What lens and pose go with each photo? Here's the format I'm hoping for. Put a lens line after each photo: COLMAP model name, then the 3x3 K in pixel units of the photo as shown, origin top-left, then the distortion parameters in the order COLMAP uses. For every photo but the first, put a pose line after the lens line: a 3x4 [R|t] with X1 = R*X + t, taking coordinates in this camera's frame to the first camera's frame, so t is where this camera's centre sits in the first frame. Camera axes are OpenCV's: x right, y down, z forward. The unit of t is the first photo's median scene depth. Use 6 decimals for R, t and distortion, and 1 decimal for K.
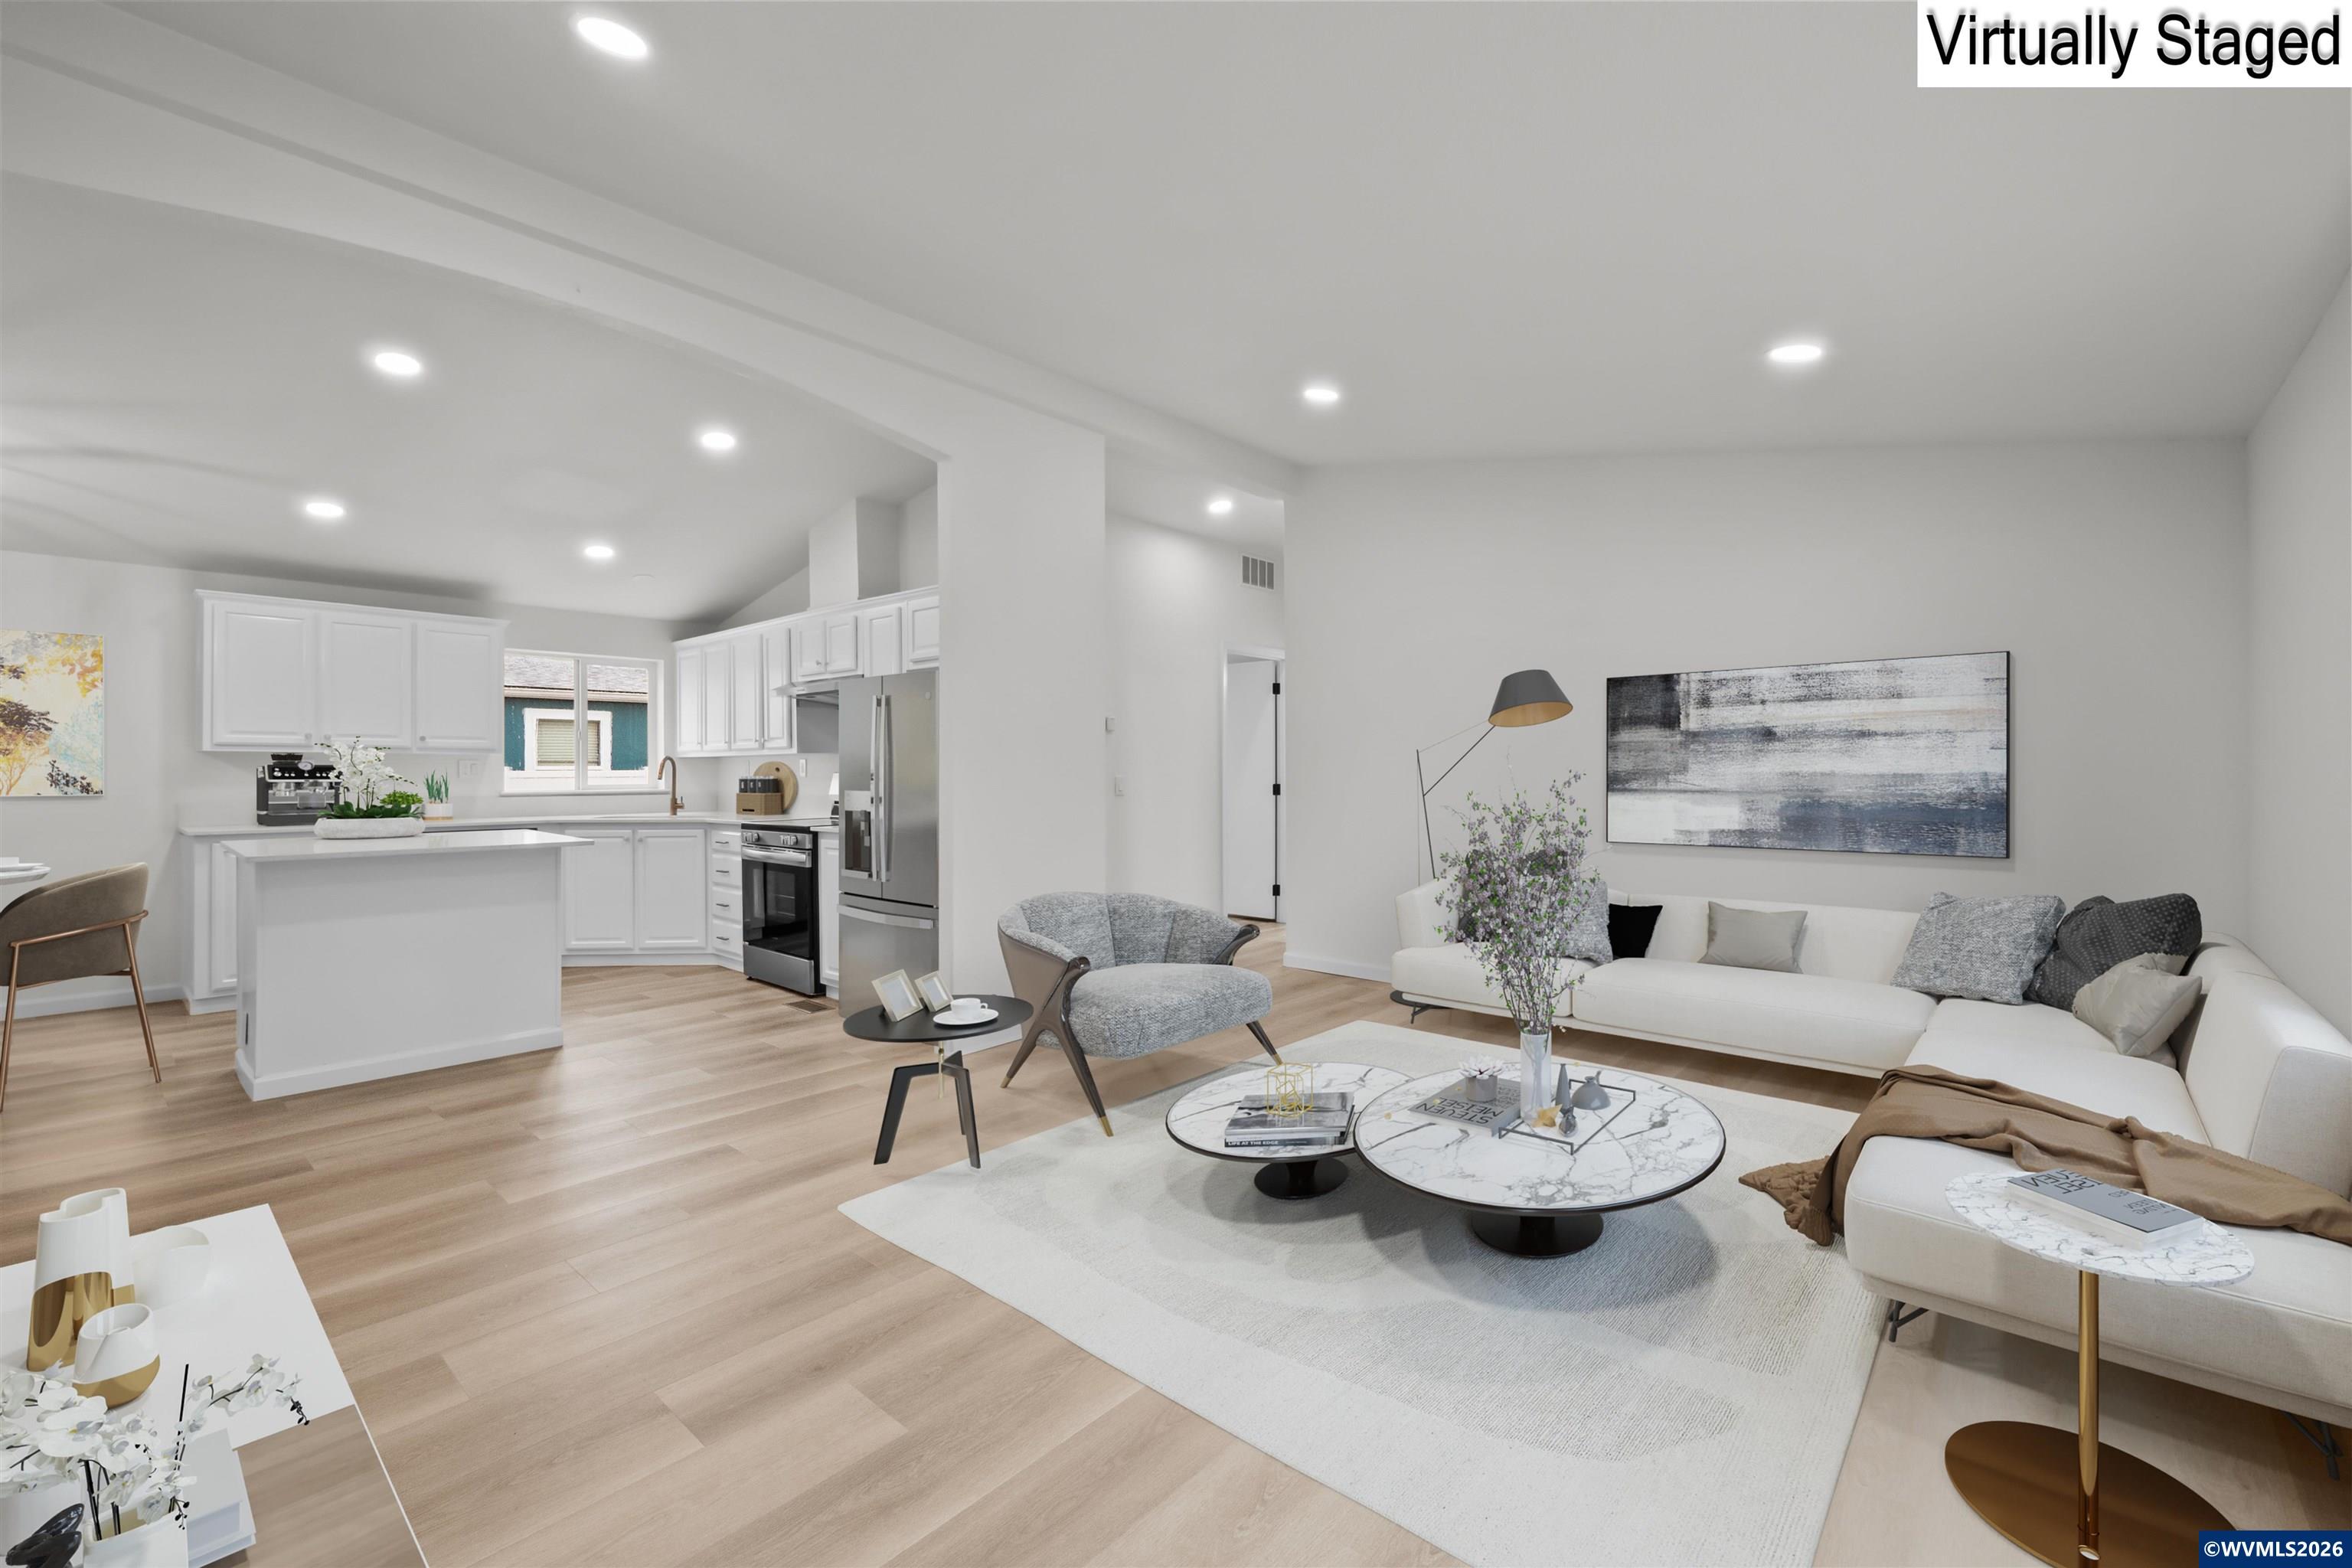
lens RADIAL K [[1011.0, 0, 1164.3], [0, 1011.0, 770.9], [0, 0, 1]] dist [0.003767, 0.000303]
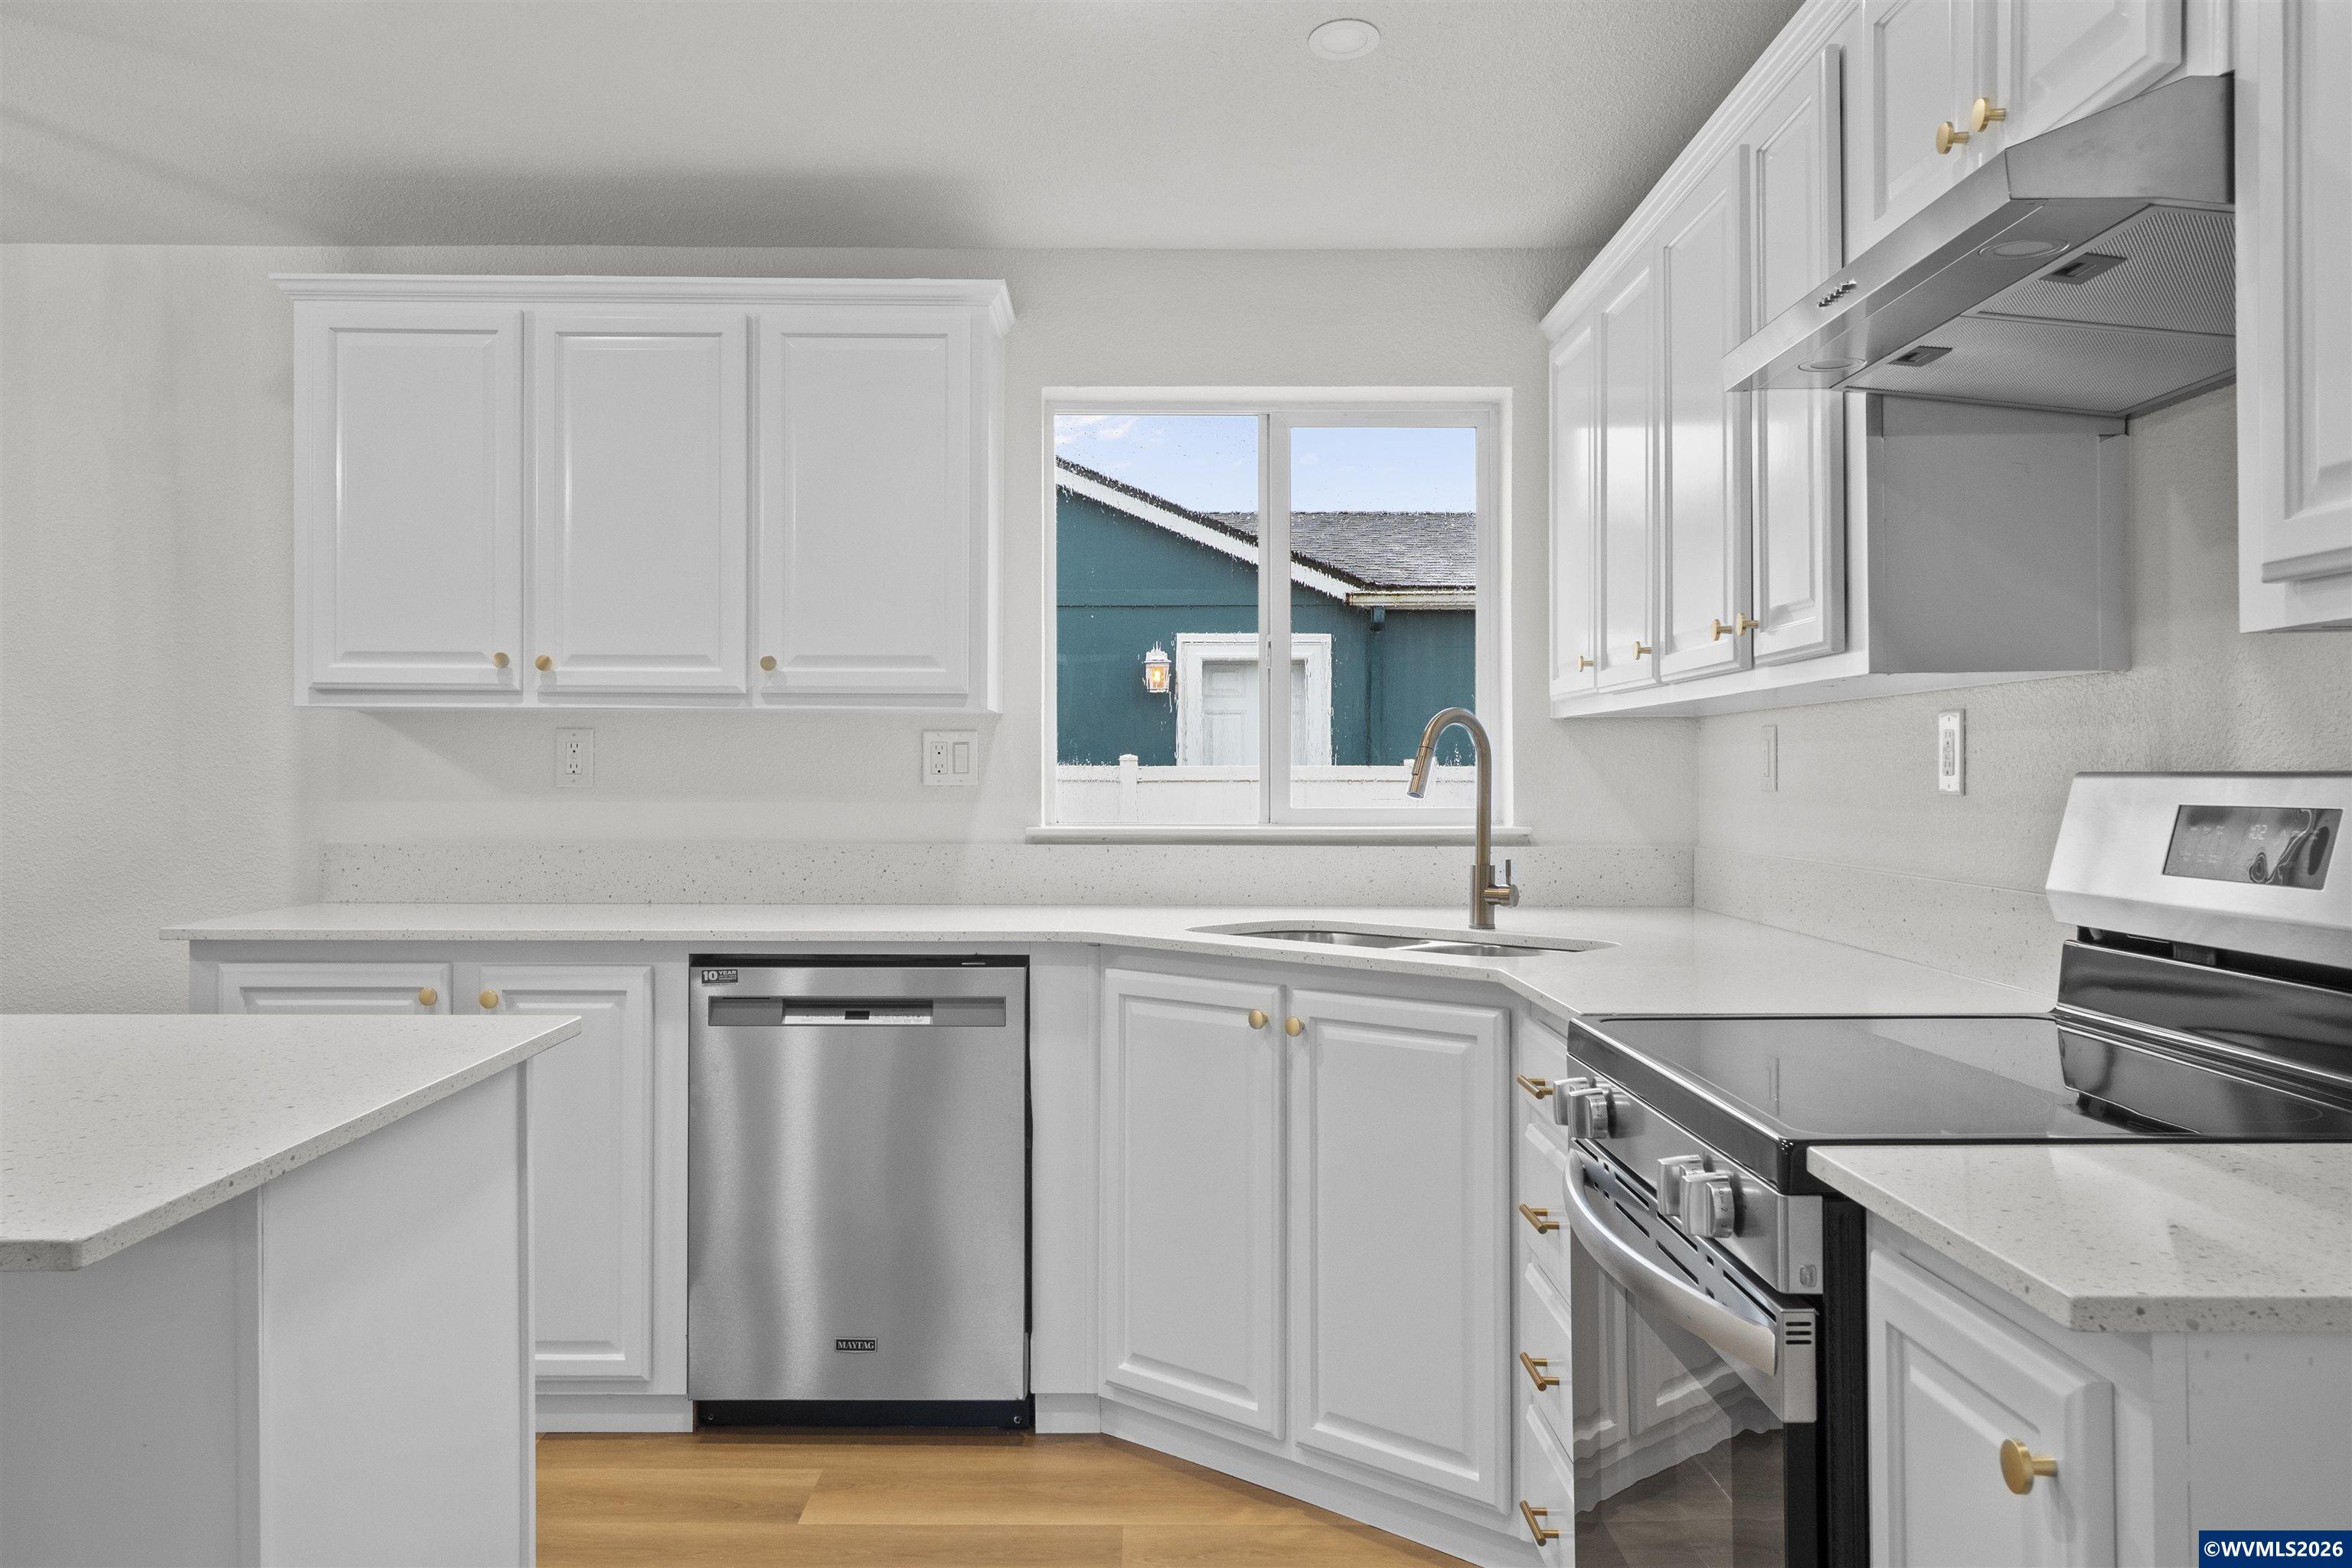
lens RADIAL K [[1892.3, 0, 1166.2], [0, 1892.3, 770.1], [0, 0, 1]] dist [0.014475, 0.003301]
pose [[0.676755, 0.002593, -0.736203, -0.192300], [-0.001539, 0.999997, 0.002107, 0.000647], [0.736206, -0.000293, 0.676757, 0.676137]]
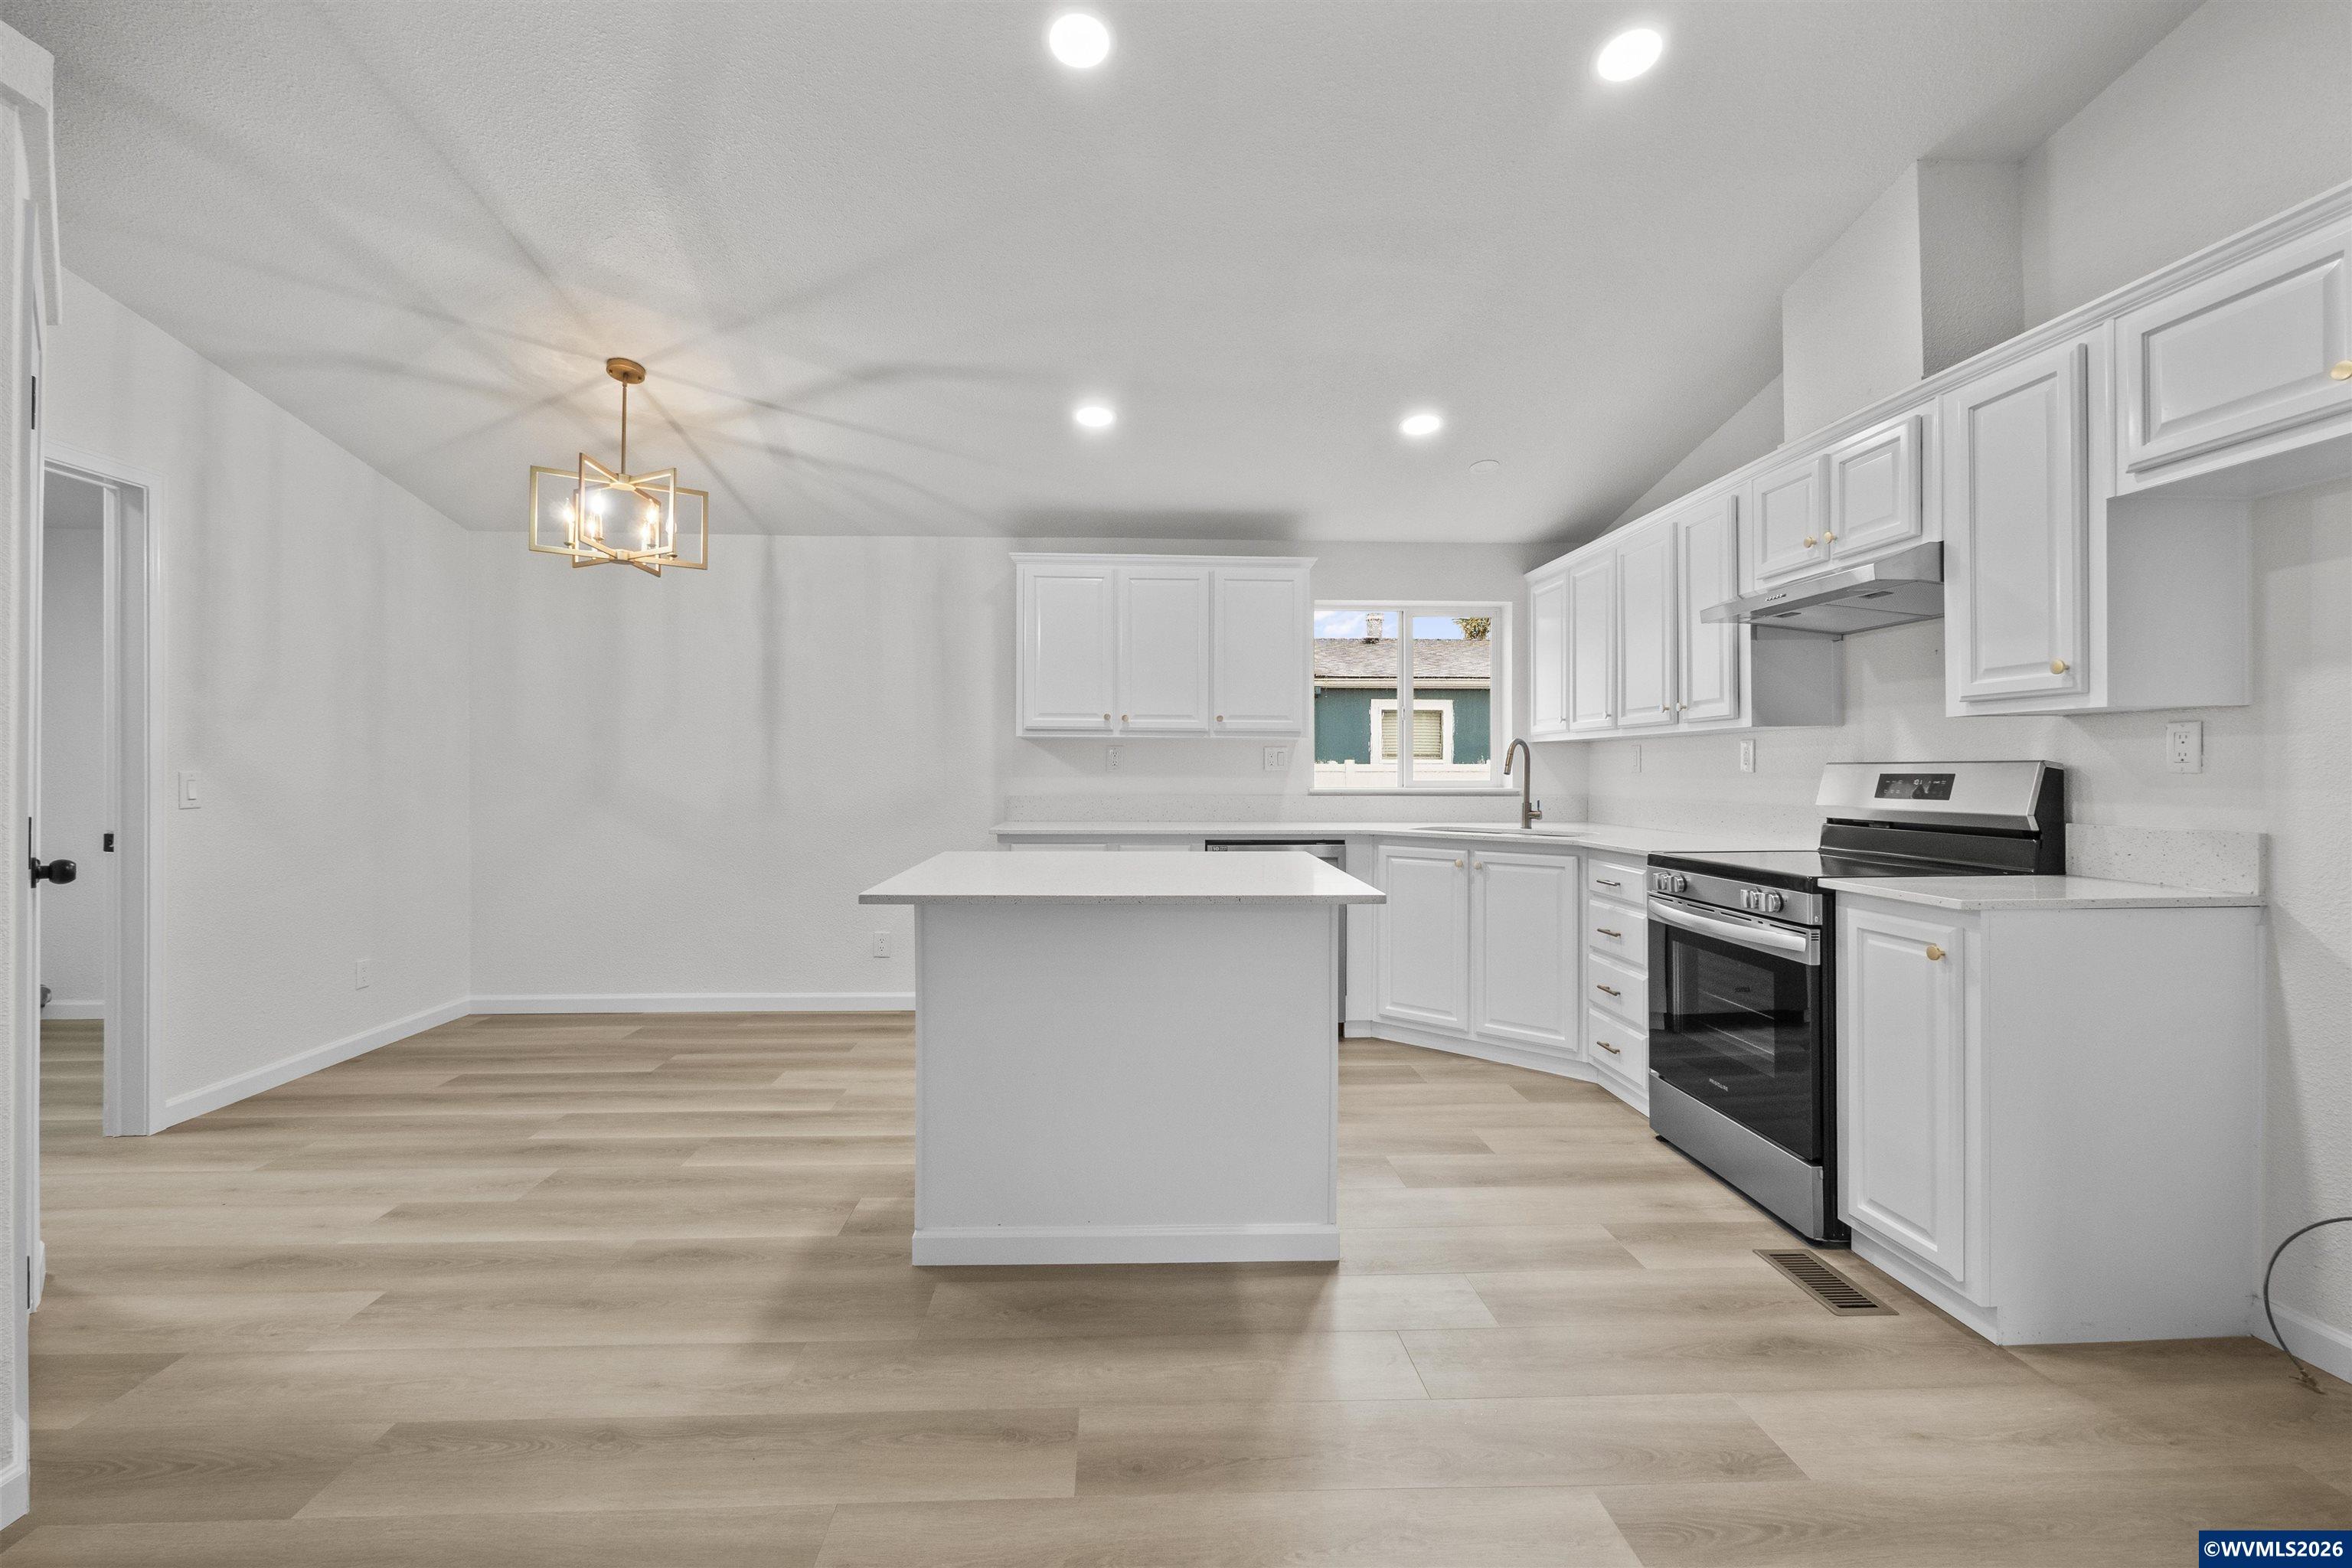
lens RADIAL K [[1011.0, 0, 1164.3], [0, 1011.0, 770.9], [0, 0, 1]] dist [0.003767, 0.000303]
pose [[0.707764, 0.005146, -0.706430, -0.212211], [-0.002858, 0.999986, 0.004421, 0.004523], [0.706443, -0.001110, 0.707769, 0.417450]]
